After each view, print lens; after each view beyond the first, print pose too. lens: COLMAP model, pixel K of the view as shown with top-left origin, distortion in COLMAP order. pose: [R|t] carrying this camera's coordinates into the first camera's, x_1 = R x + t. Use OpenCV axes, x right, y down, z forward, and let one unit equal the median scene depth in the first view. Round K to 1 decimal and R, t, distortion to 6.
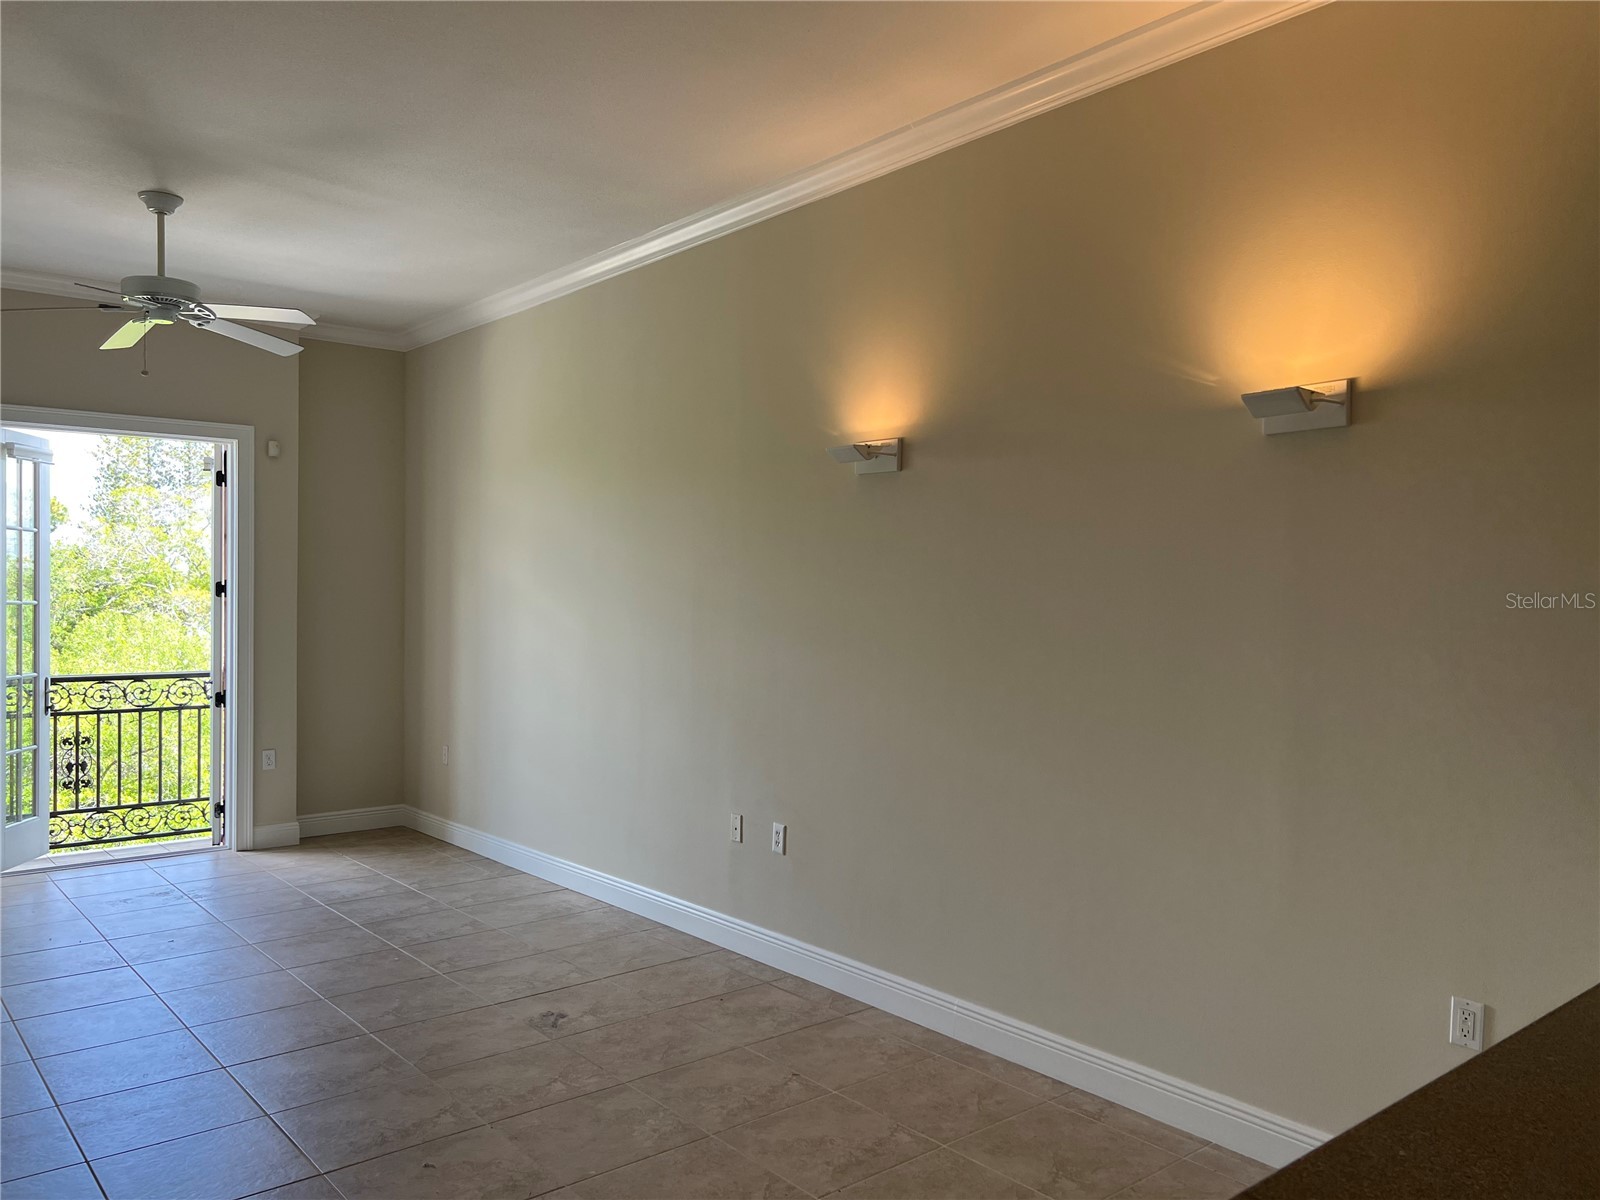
lens RADIAL K [[1193.9, 0, 802.1], [0, 1193.9, 604.5], [0, 0, 1]] dist [0.063757, -0.070154]
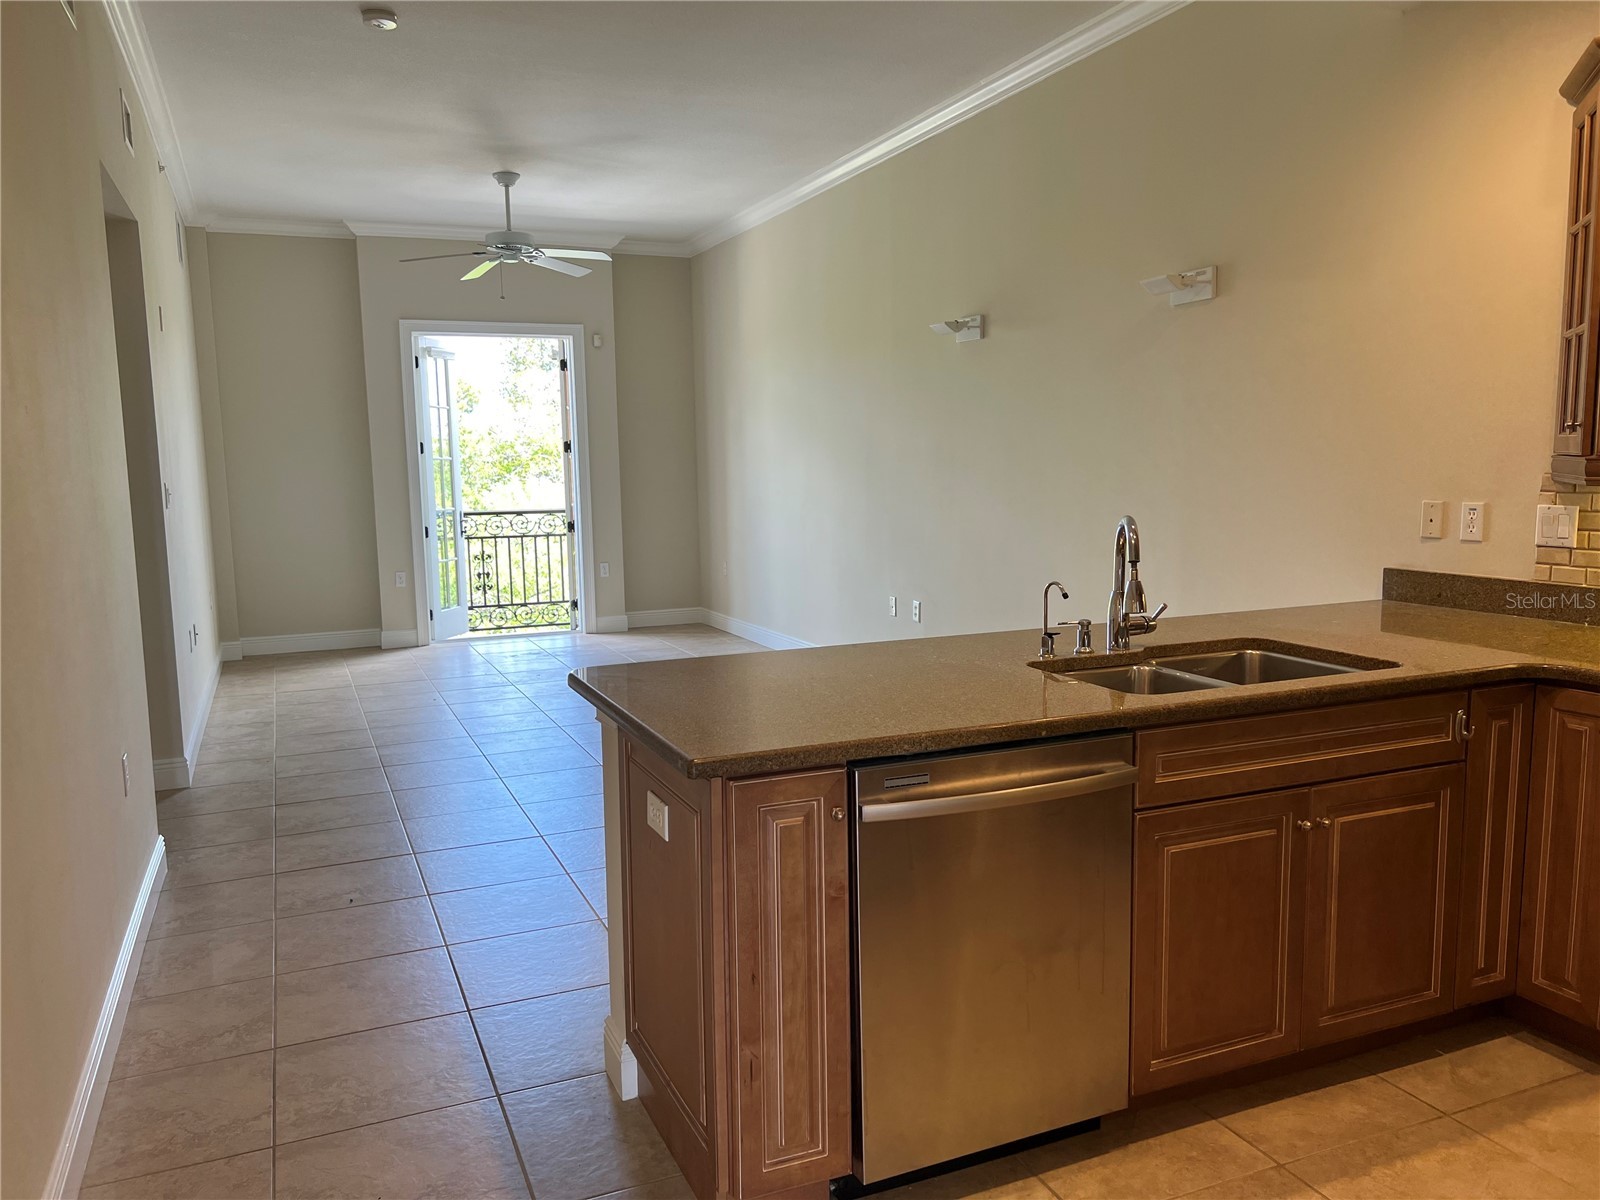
lens RADIAL K [[1193.9, 0, 800.0], [0, 1193.9, 603.1], [0, 0, 1]] dist [0.063757, -0.070154]
pose [[0.957469, 0.010412, -0.288349, 0.164598], [0.022256, 0.993707, 0.109781, 0.019858], [0.287677, -0.111529, 0.951211, -0.239027]]
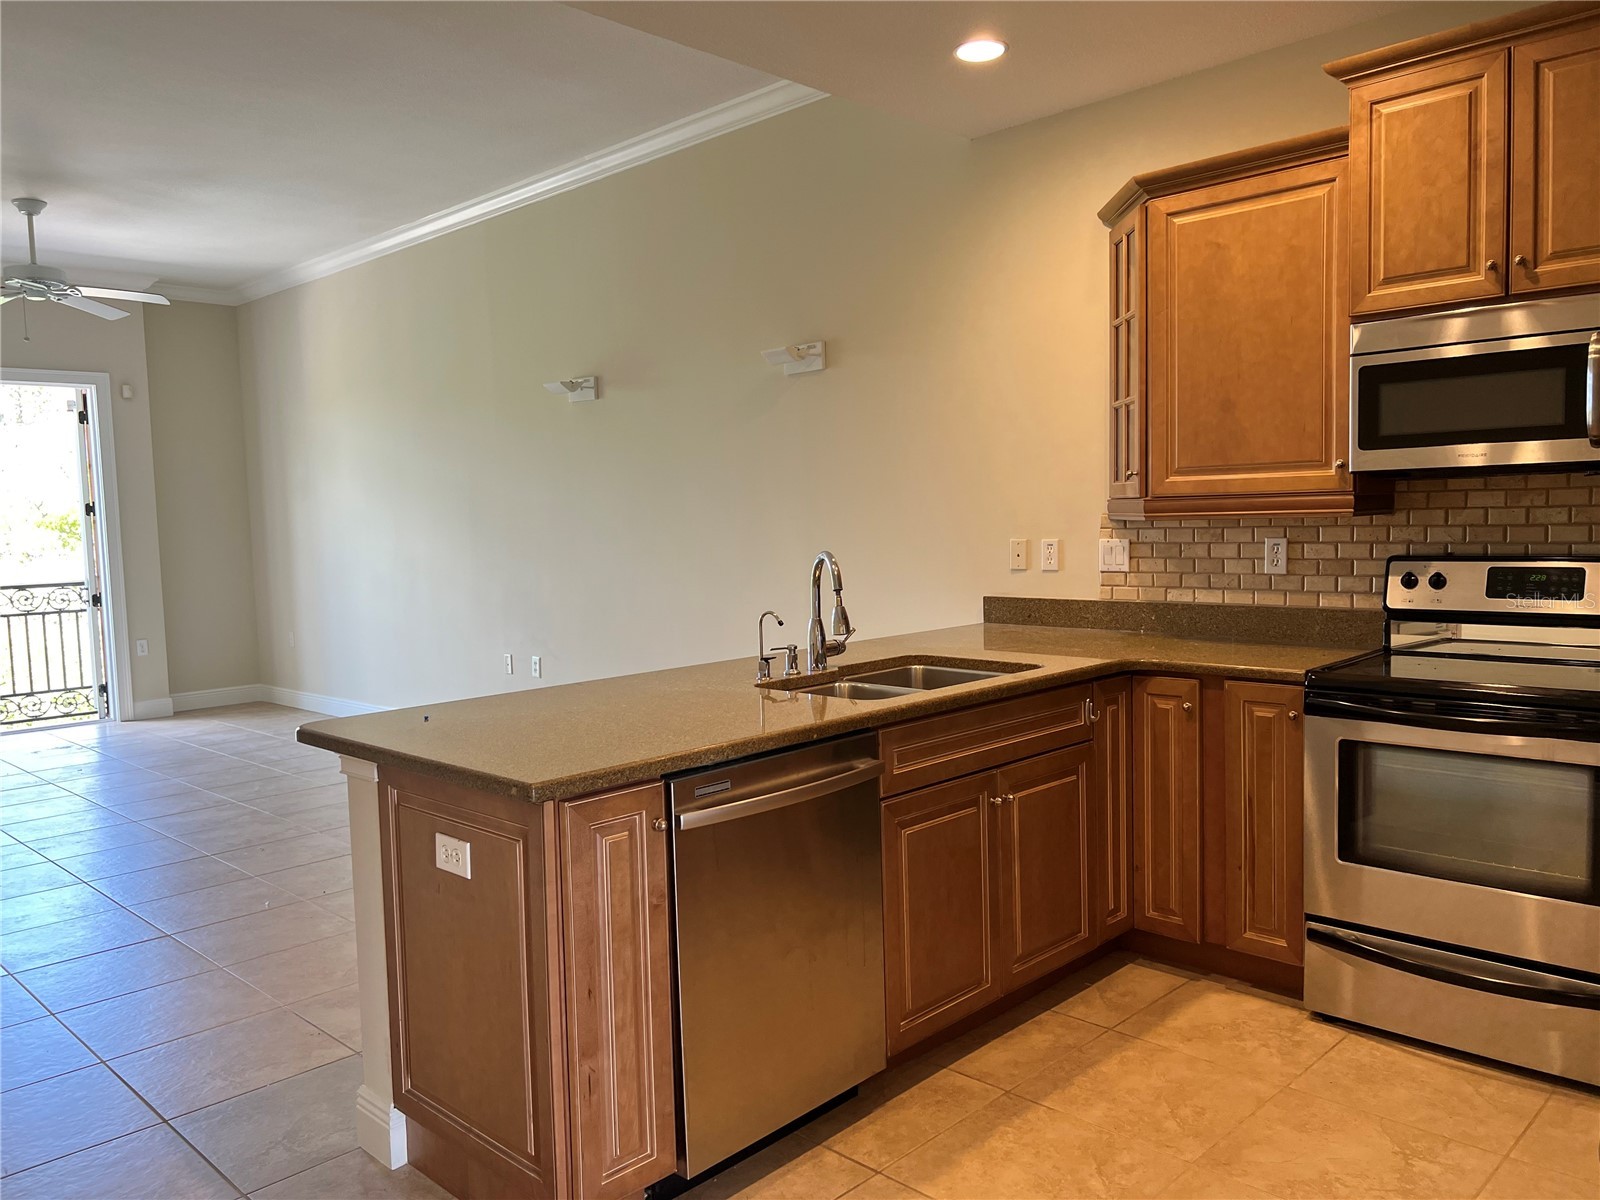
lens RADIAL K [[1193.9, 0, 798.6], [0, 1193.9, 598.7], [0, 0, 1]] dist [0.063757, -0.070154]
pose [[0.994348, -0.044390, 0.096449, 0.100843], [0.038395, 0.997265, 0.063149, 0.026235], [-0.098989, -0.059089, 0.993333, -0.272382]]
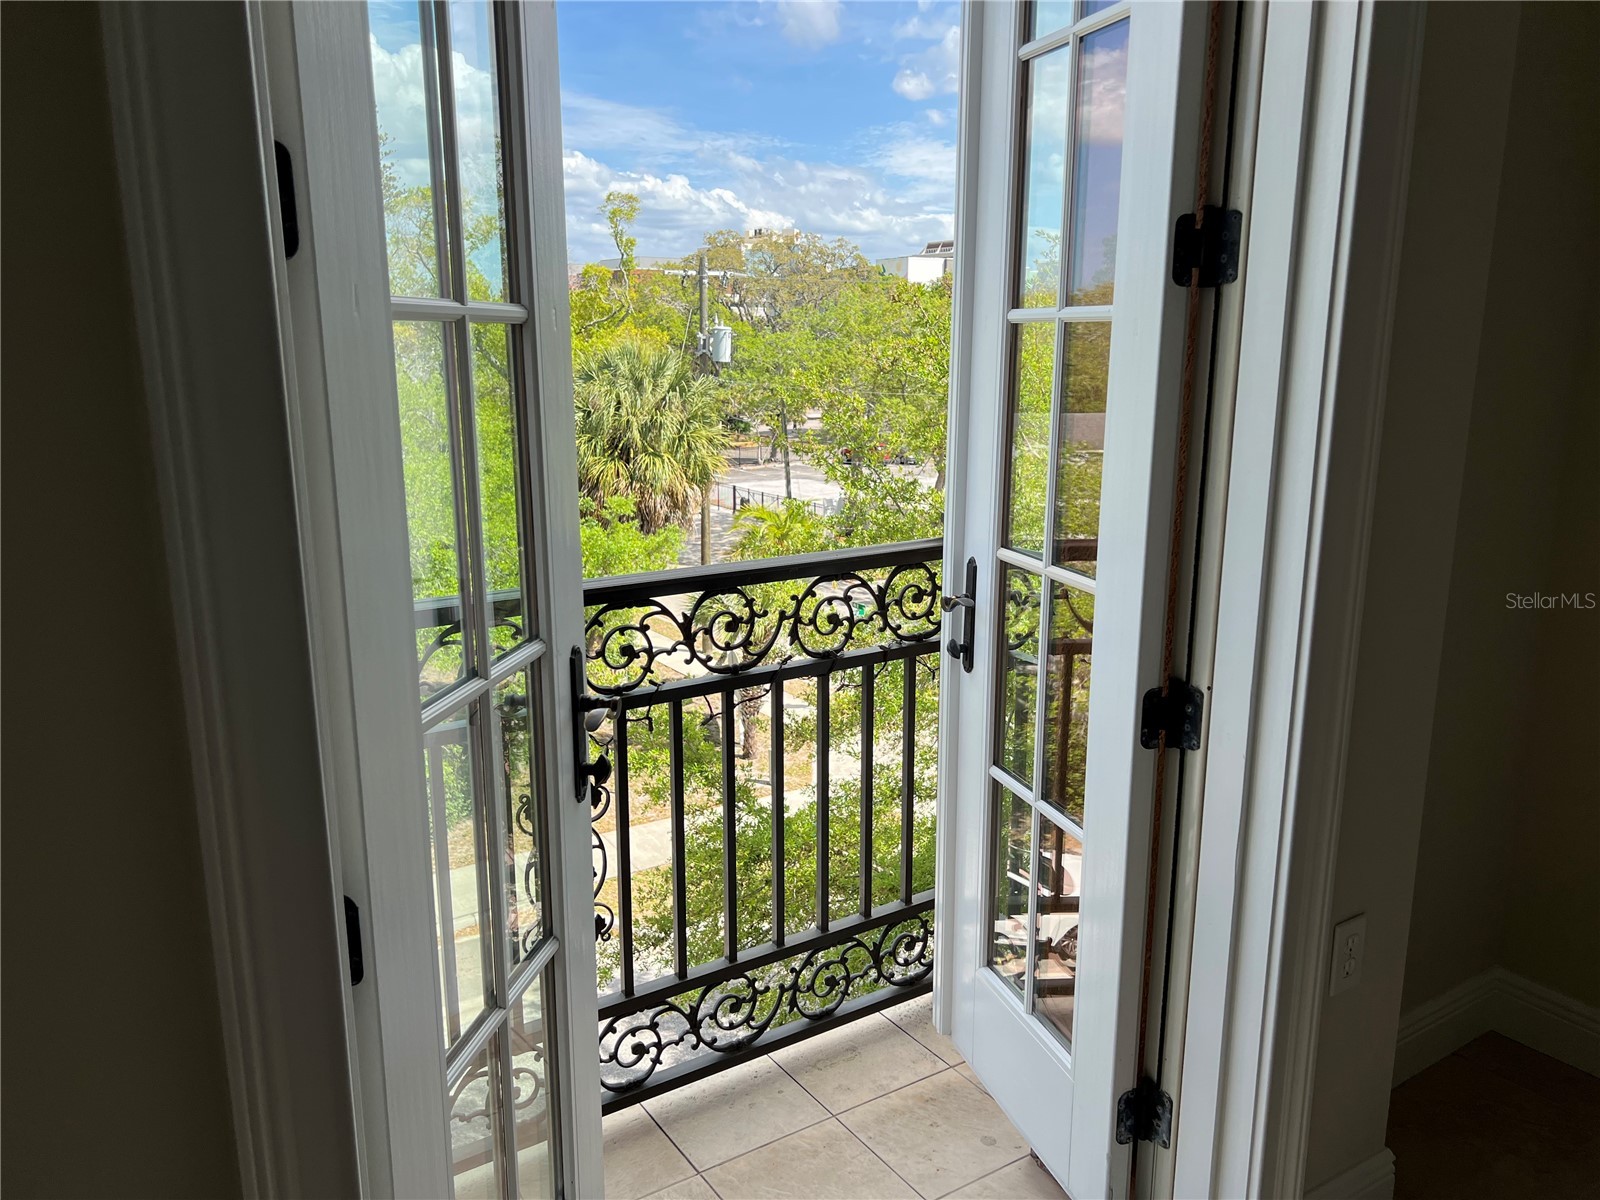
lens RADIAL K [[1193.9, 0, 800.1], [0, 1193.9, 599.0], [0, 0, 1]] dist [0.063757, -0.070154]
pose [[0.995836, 0.021547, -0.088584, -0.517142], [-0.001894, 0.976348, 0.216197, 0.001362], [0.091147, -0.215129, 0.972323, 0.732880]]
